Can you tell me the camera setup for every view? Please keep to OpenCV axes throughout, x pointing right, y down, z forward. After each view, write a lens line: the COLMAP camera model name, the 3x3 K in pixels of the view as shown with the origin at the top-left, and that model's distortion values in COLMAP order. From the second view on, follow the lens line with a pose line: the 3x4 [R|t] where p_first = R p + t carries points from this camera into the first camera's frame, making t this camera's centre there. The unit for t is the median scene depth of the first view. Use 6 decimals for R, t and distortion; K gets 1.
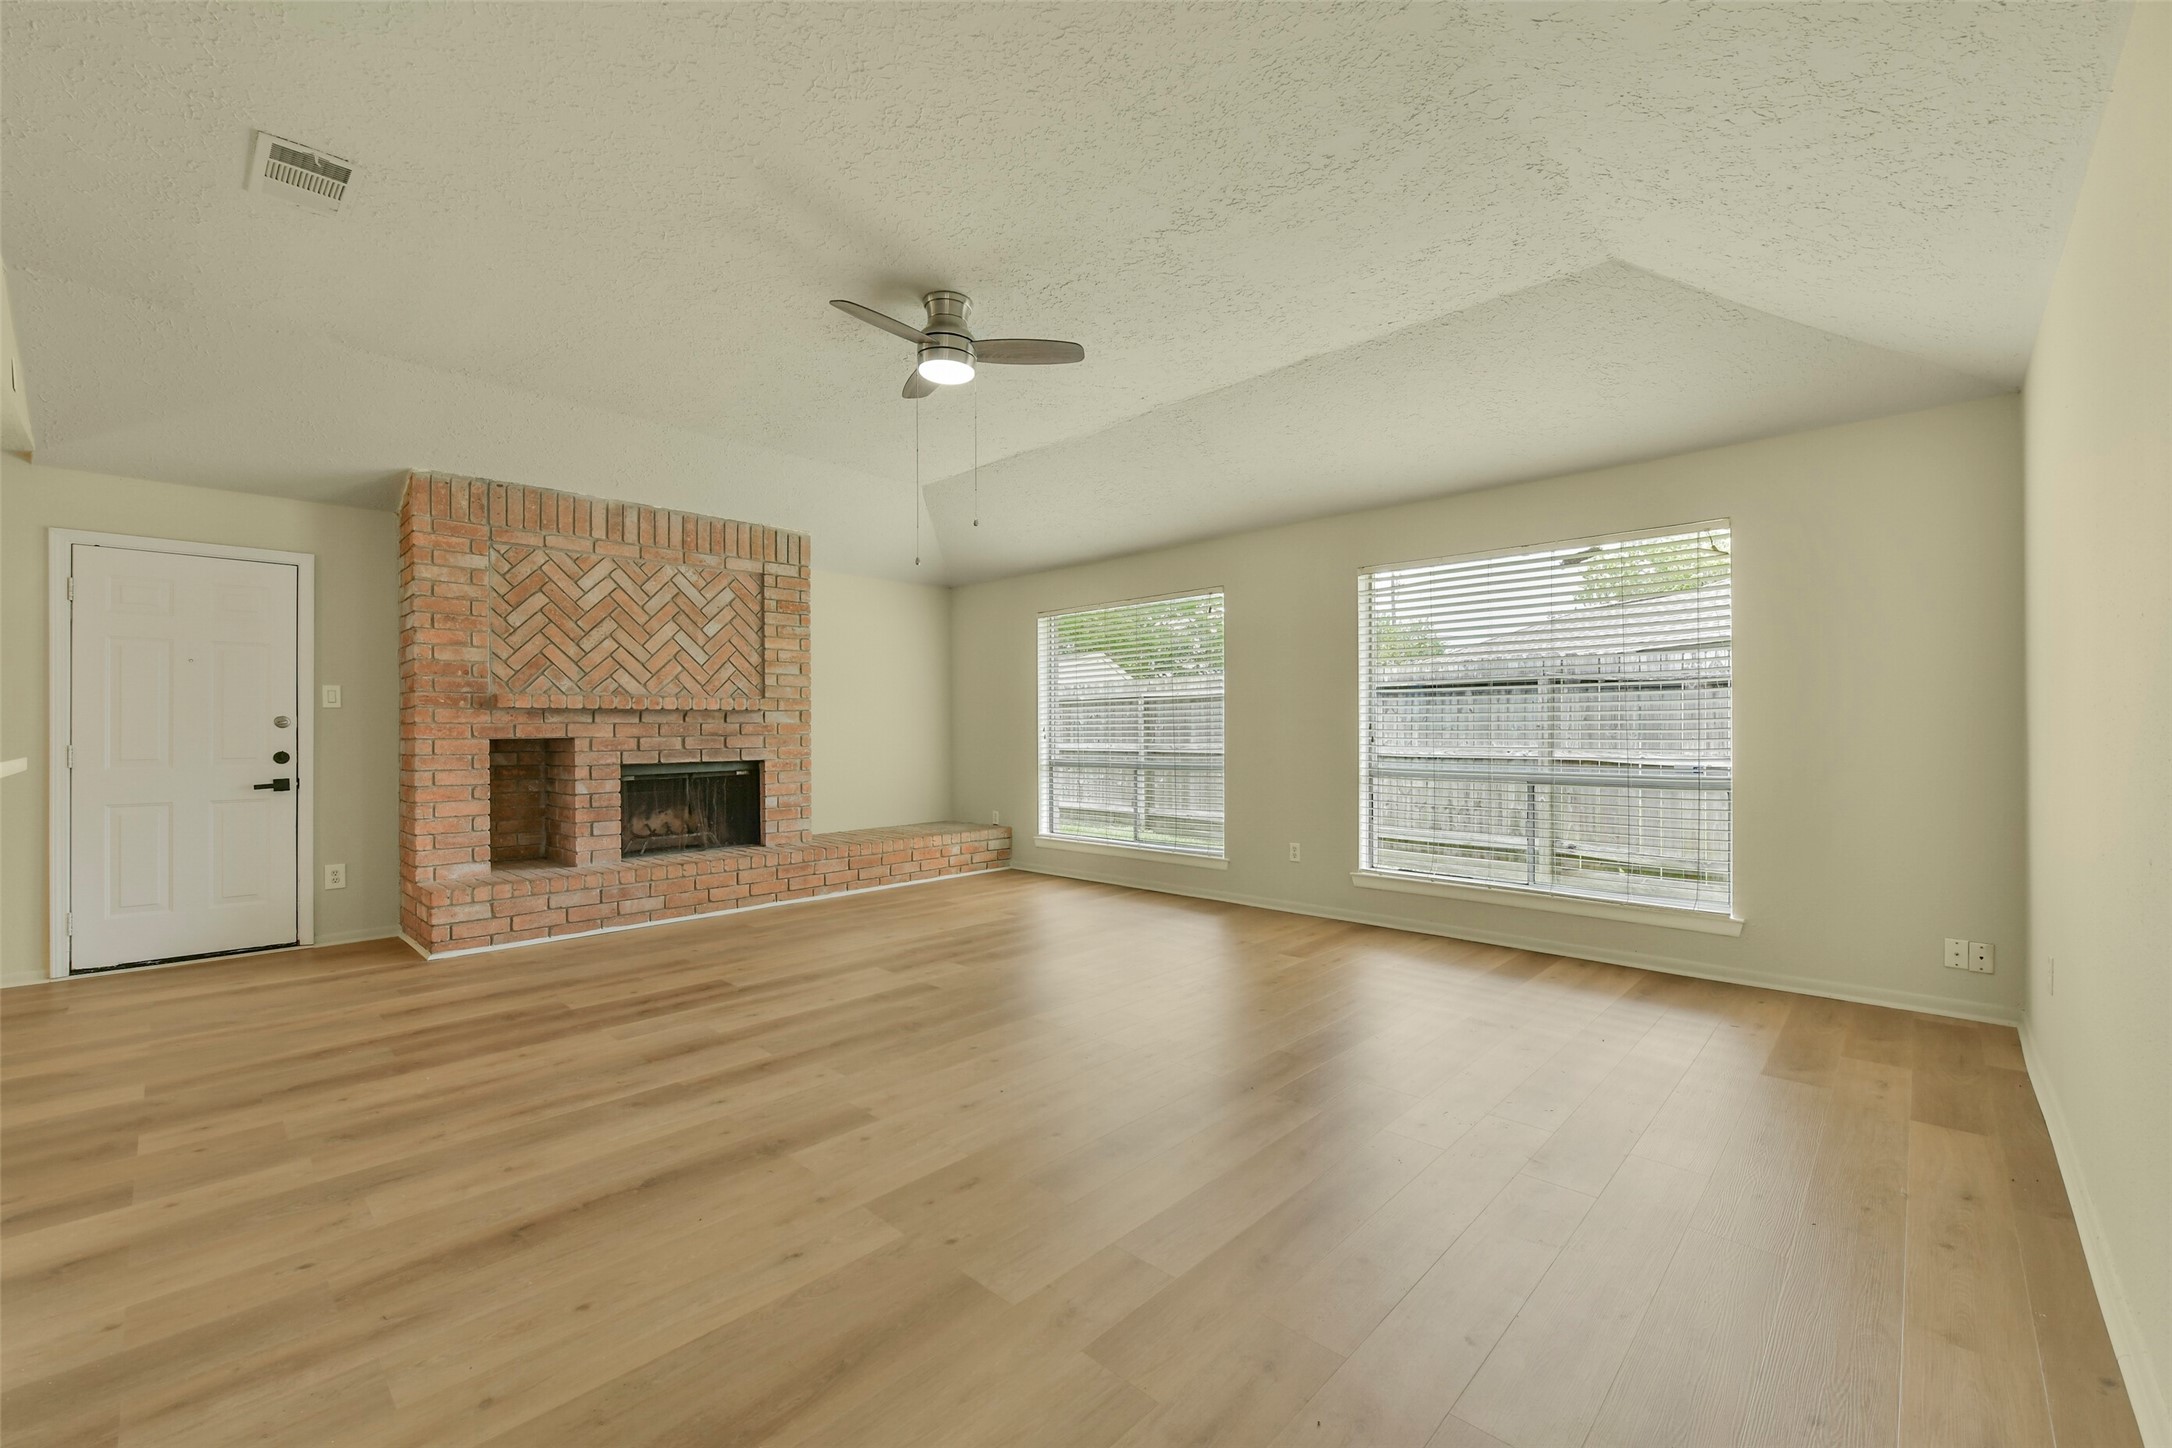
lens RADIAL K [[881.1, 0, 1092.8], [0, 881.1, 736.2], [0, 0, 1]] dist [-0.003016, -0.002171]
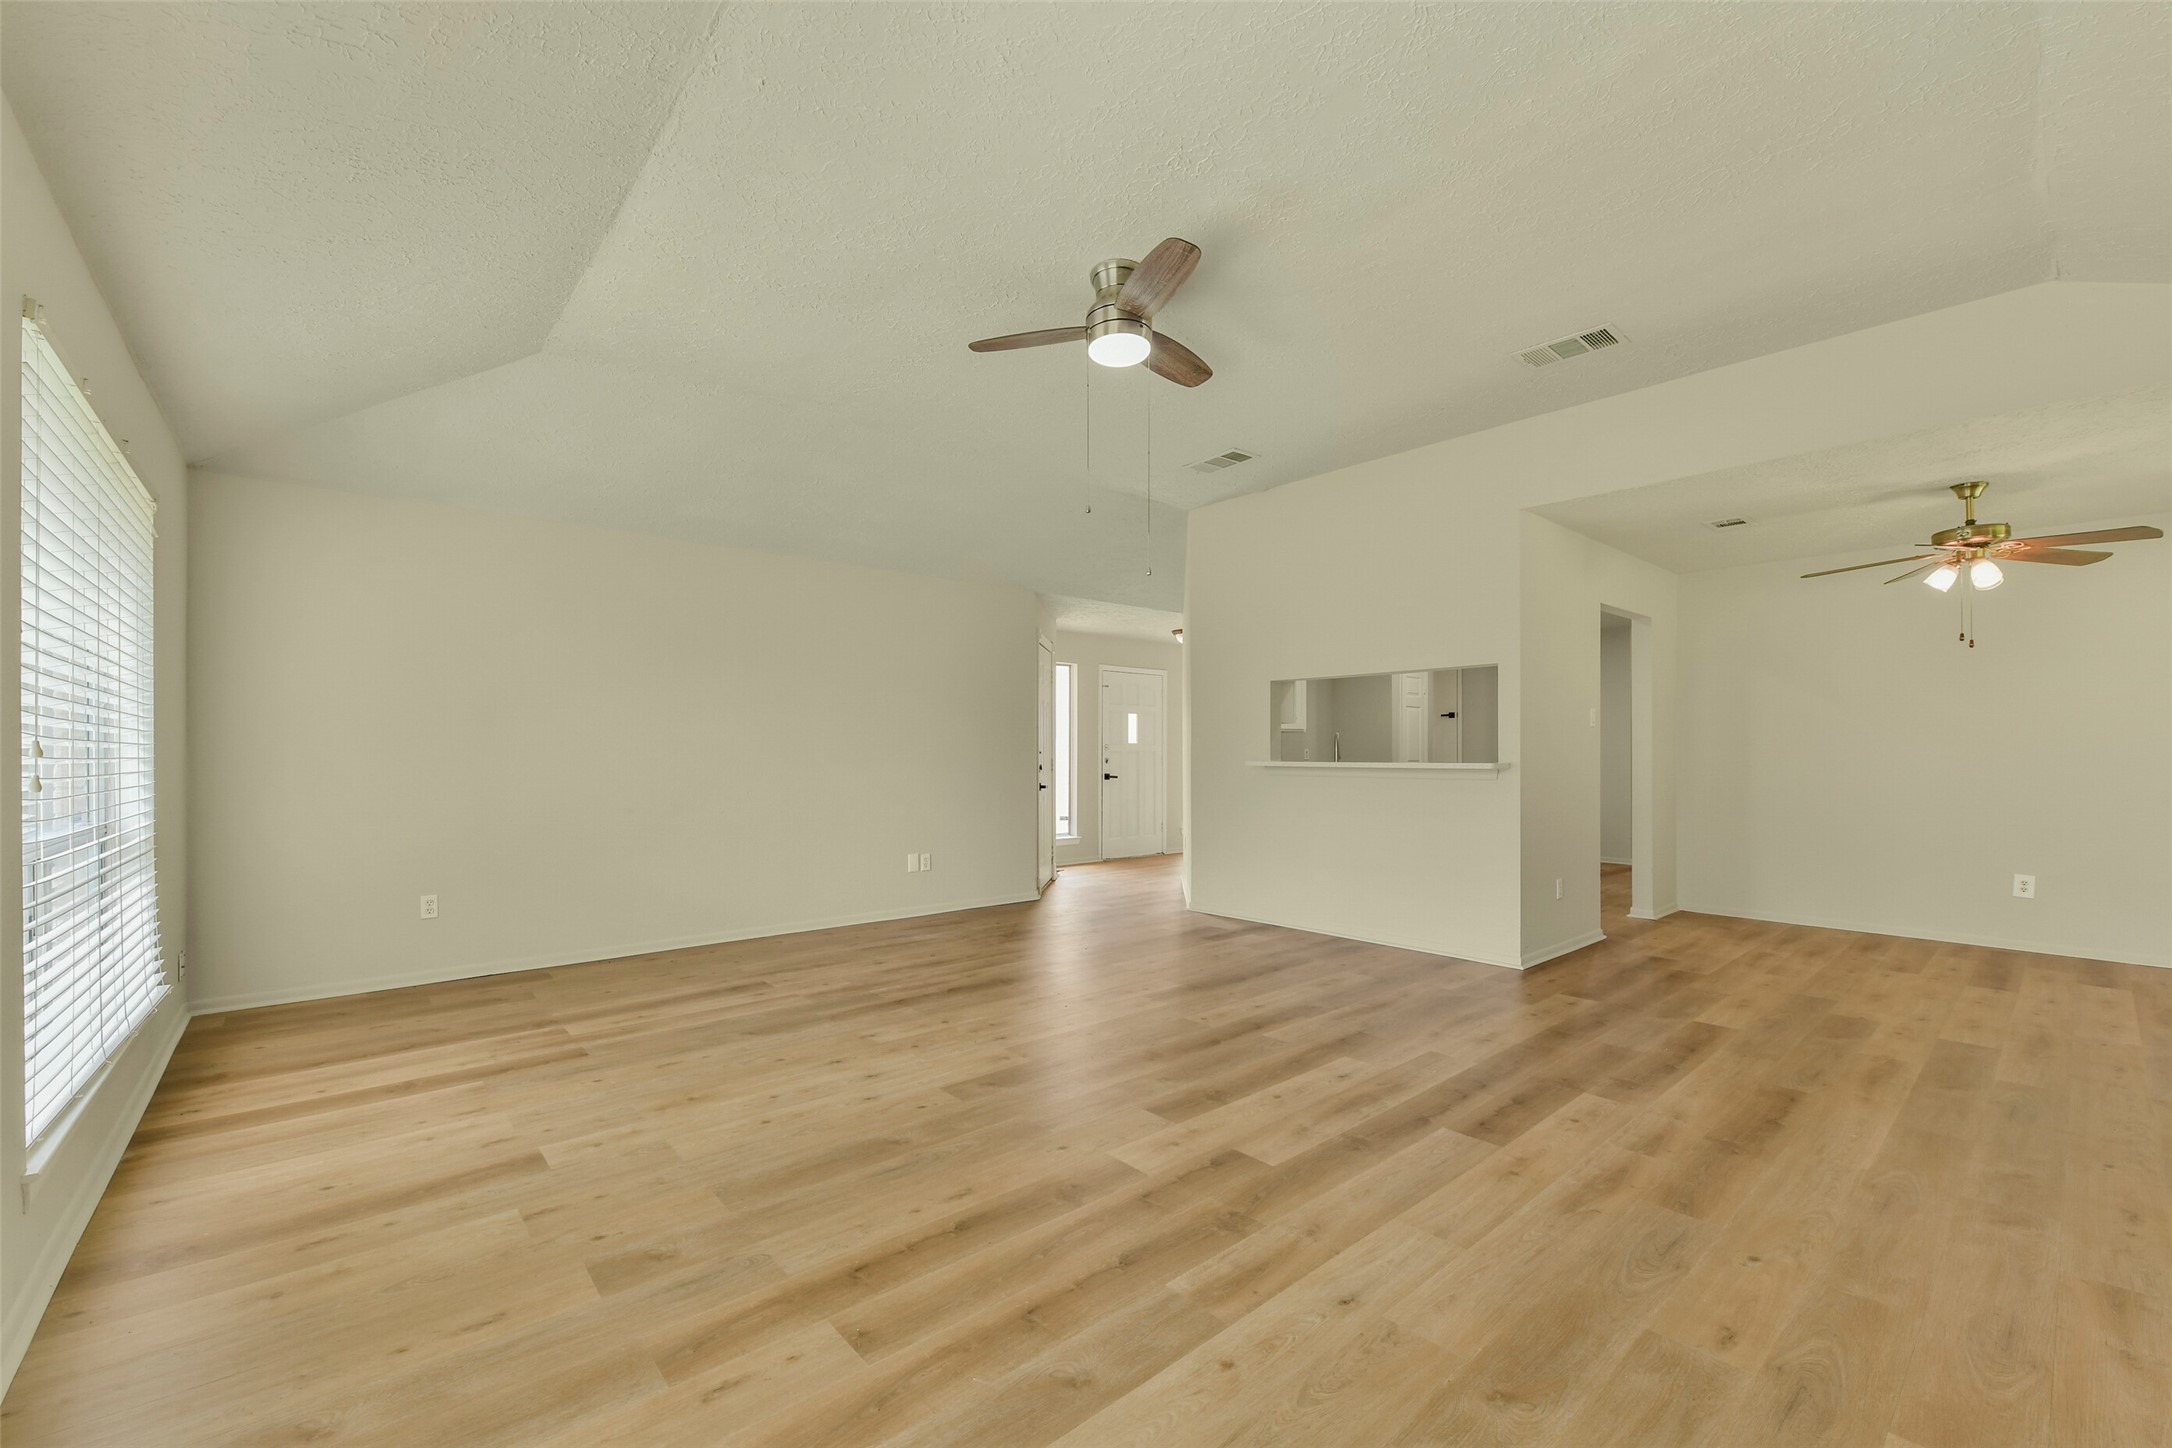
lens RADIAL K [[881.1, 0, 1090.6], [0, 881.1, 744.6], [0, 0, 1]] dist [-0.003016, -0.002171]
pose [[-0.995577, 0.006098, 0.093756, -0.153791], [0.005628, 0.999970, -0.005273, -0.007588], [-0.093785, -0.004722, -0.995581, 1.331319]]
